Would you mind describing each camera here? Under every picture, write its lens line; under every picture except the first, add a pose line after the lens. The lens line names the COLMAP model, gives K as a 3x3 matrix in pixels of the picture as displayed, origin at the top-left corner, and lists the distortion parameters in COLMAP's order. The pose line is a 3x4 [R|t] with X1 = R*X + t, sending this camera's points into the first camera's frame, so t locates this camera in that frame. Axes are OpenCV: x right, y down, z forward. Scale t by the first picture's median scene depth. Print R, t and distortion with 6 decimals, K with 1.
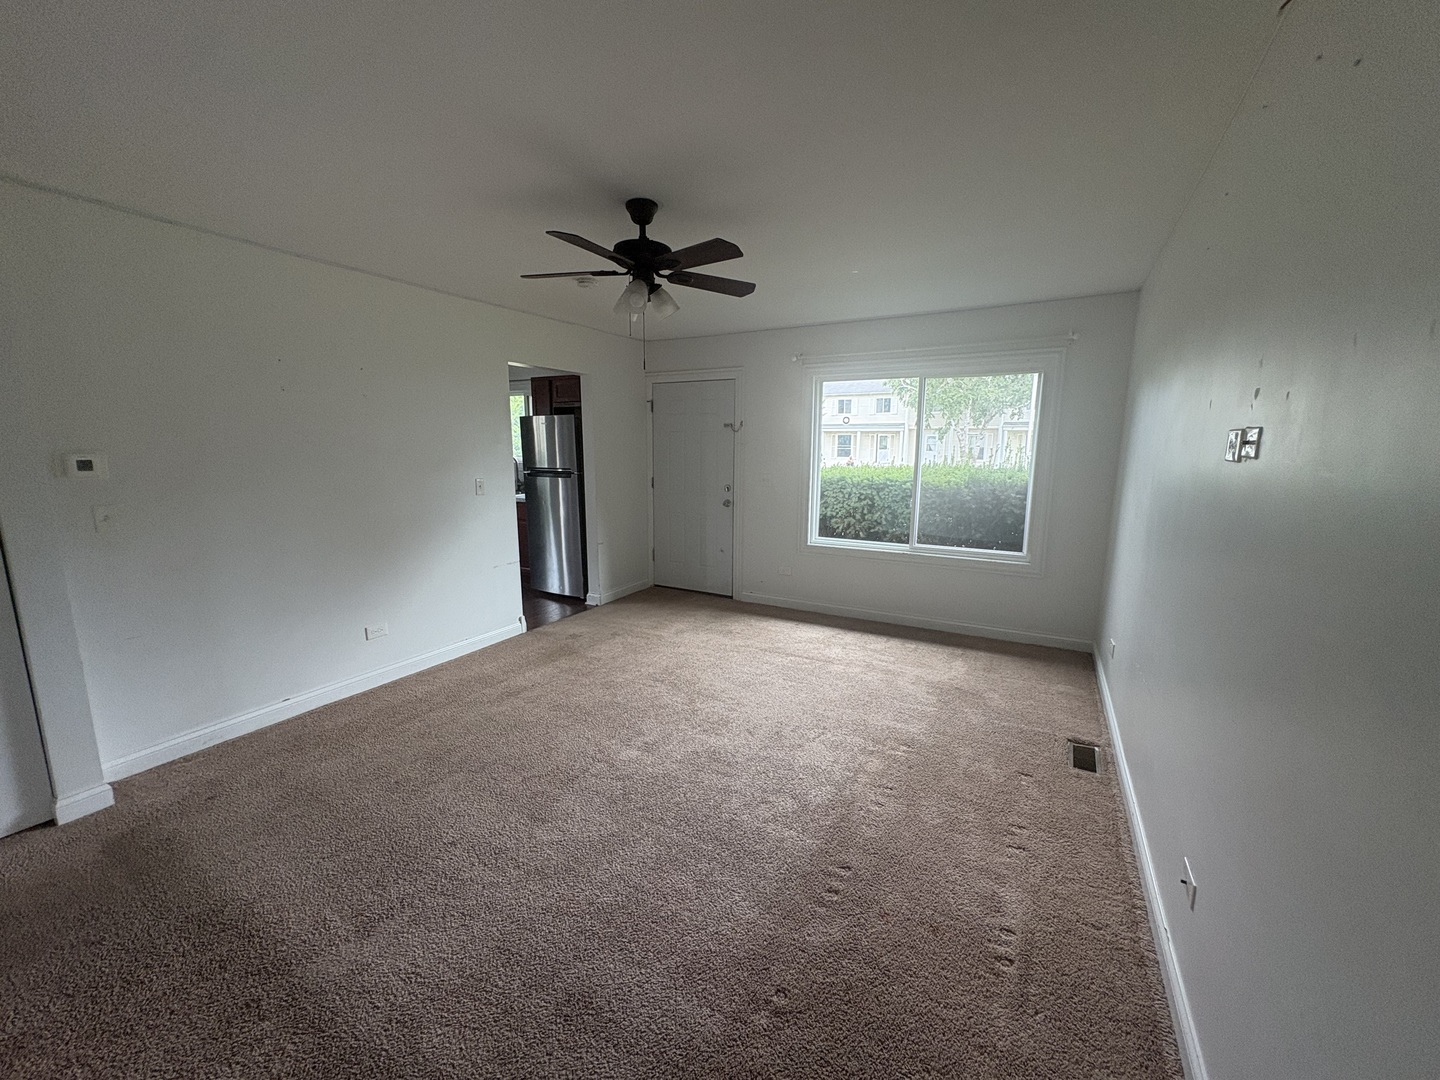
lens RADIAL K [[574.5, 0, 722.0], [0, 574.5, 540.4], [0, 0, 1]] dist [0.001182, -0.000083]
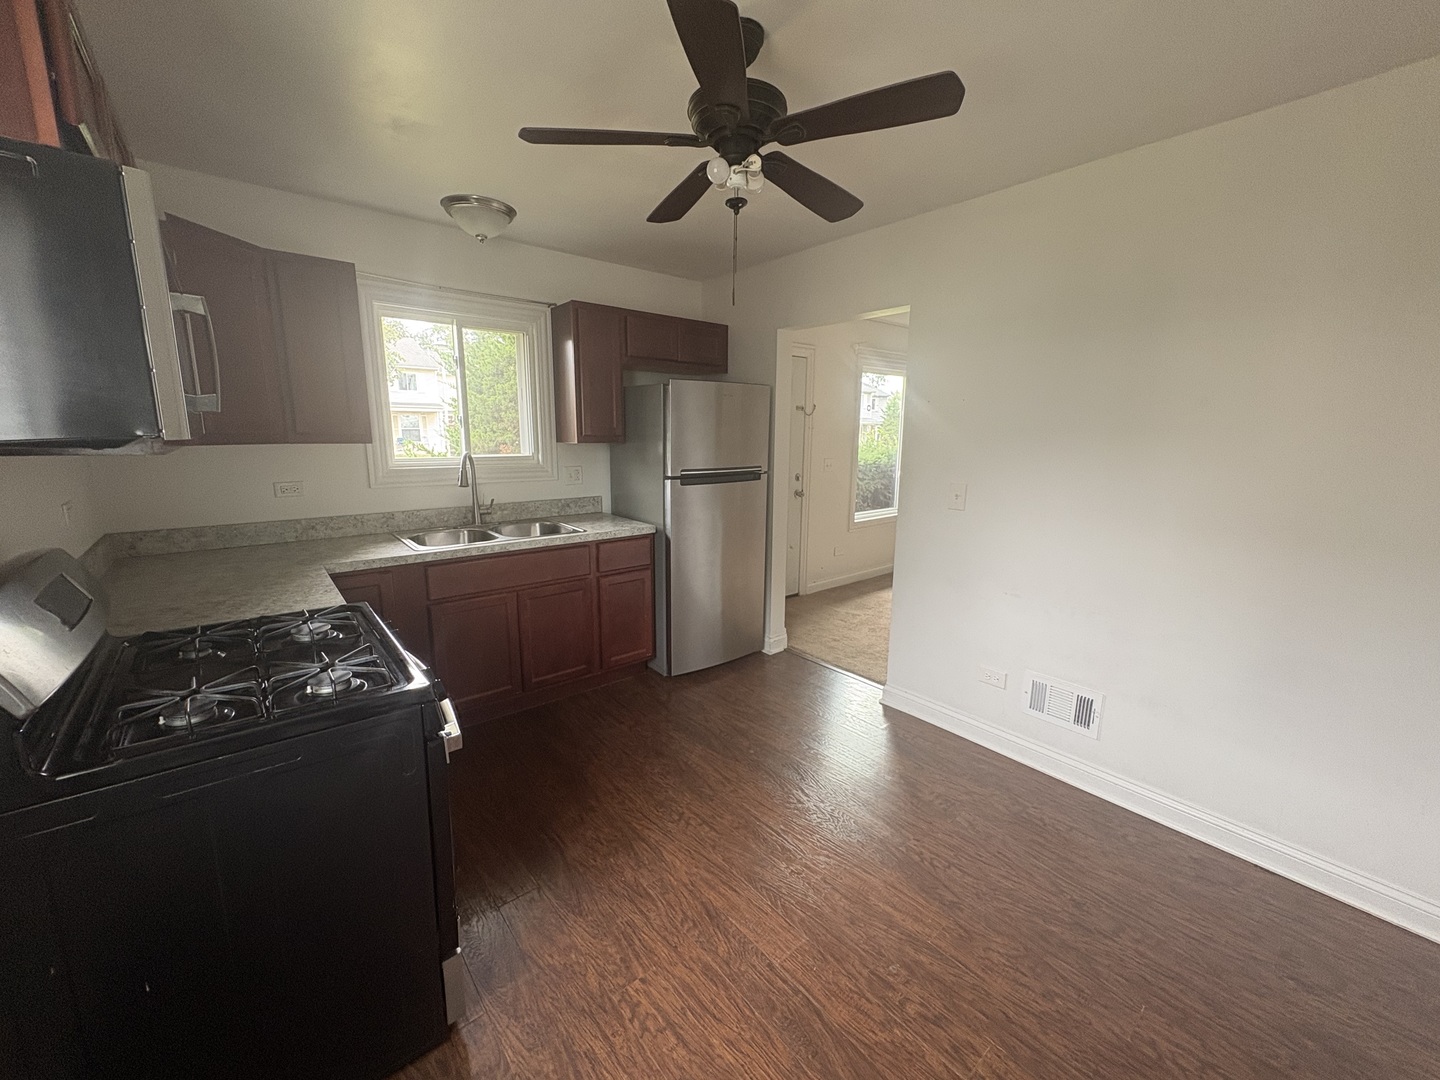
lens RADIAL K [[574.5, 0, 722.0], [0, 574.5, 540.4], [0, 0, 1]] dist [0.001182, -0.000083]
pose [[0.361938, -0.169725, 0.916621, -0.914050], [0.138455, 0.982167, 0.127191, -0.129093], [-0.921863, 0.080875, 0.378983, 0.796307]]
